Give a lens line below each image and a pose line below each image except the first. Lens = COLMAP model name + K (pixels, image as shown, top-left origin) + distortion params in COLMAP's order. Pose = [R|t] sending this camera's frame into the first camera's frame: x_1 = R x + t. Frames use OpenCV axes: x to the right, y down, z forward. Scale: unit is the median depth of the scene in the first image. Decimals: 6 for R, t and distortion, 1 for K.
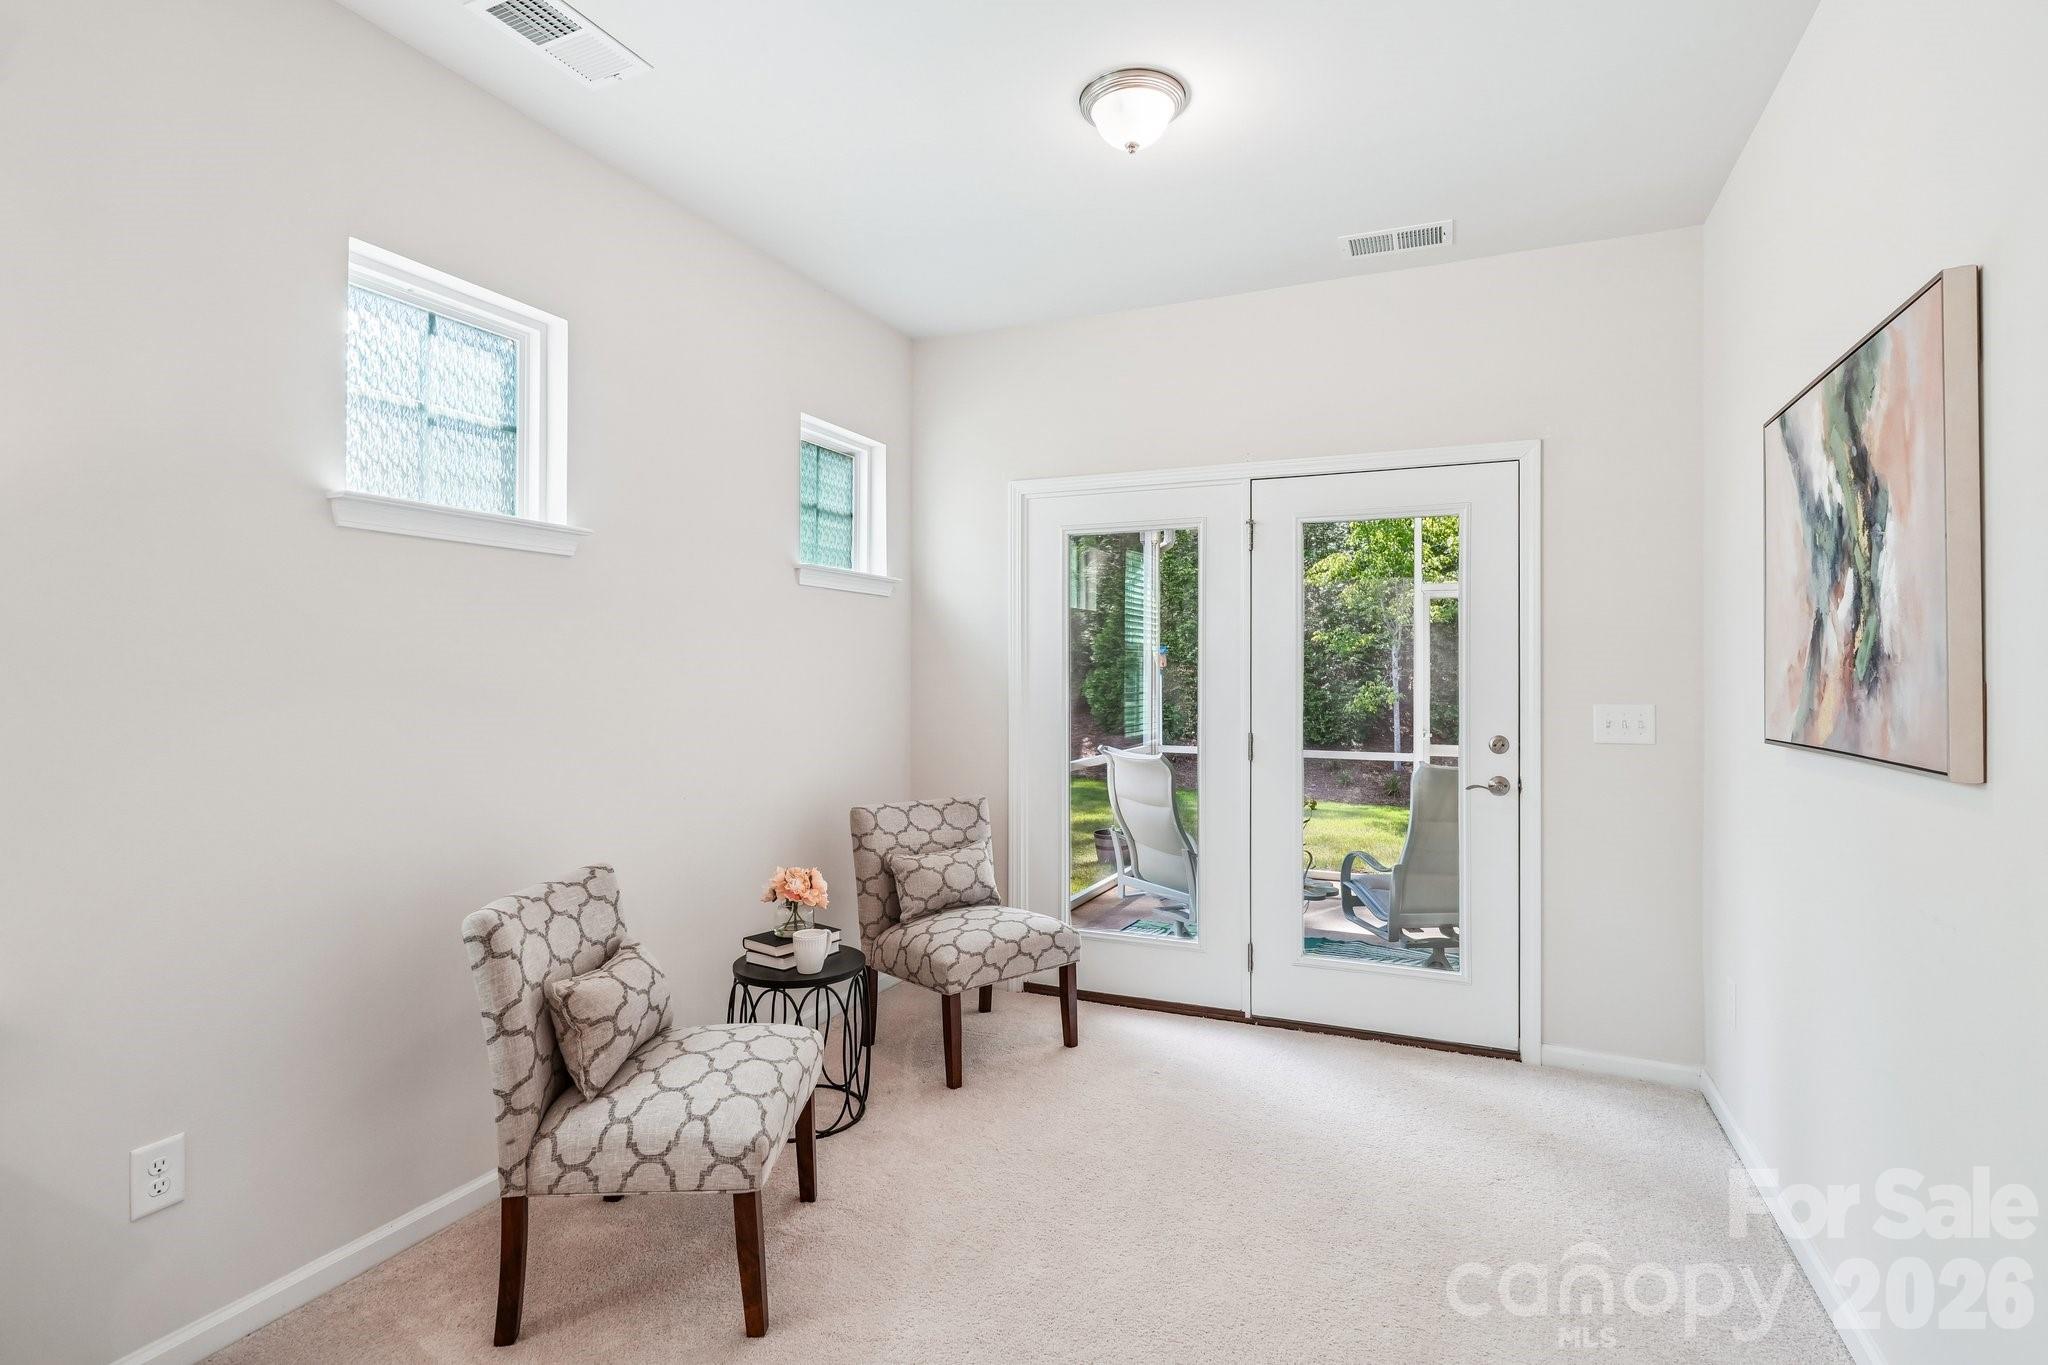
lens RADIAL K [[1021.2, 0, 1022.2], [0, 1021.2, 677.6], [0, 0, 1]] dist [0.001724, 0.003280]
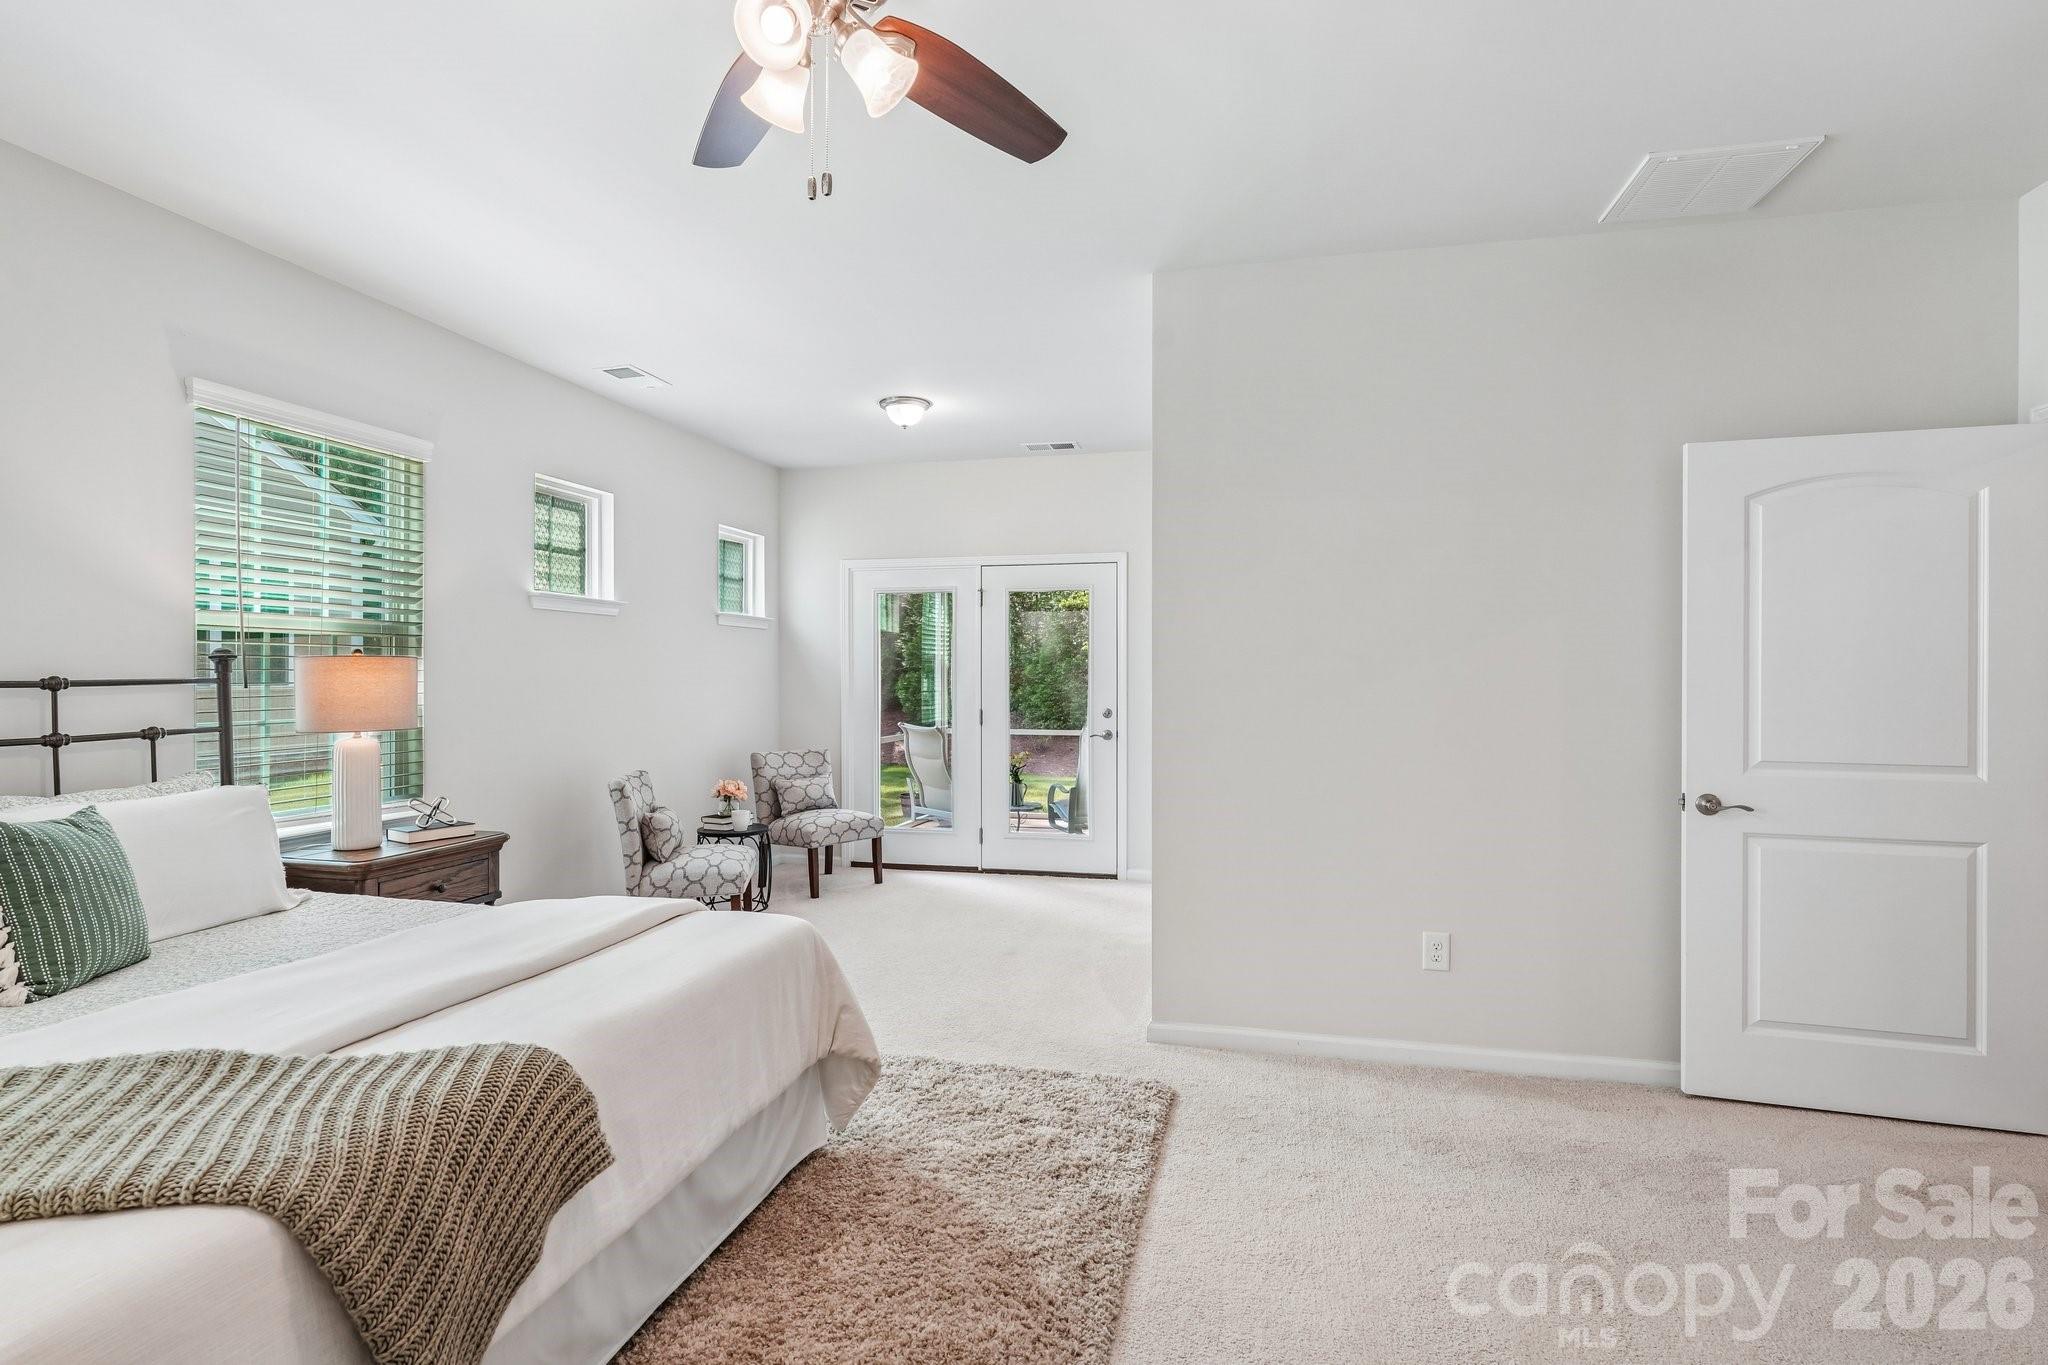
lens RADIAL K [[1021.2, 0, 1032.6], [0, 1021.2, 682.0], [0, 0, 1]] dist [0.001724, 0.003280]
pose [[0.982385, -0.003126, 0.186840, -0.021289], [0.003047, 0.999995, 0.000709, 0.006247], [-0.186841, -0.000127, 0.982390, -0.827822]]
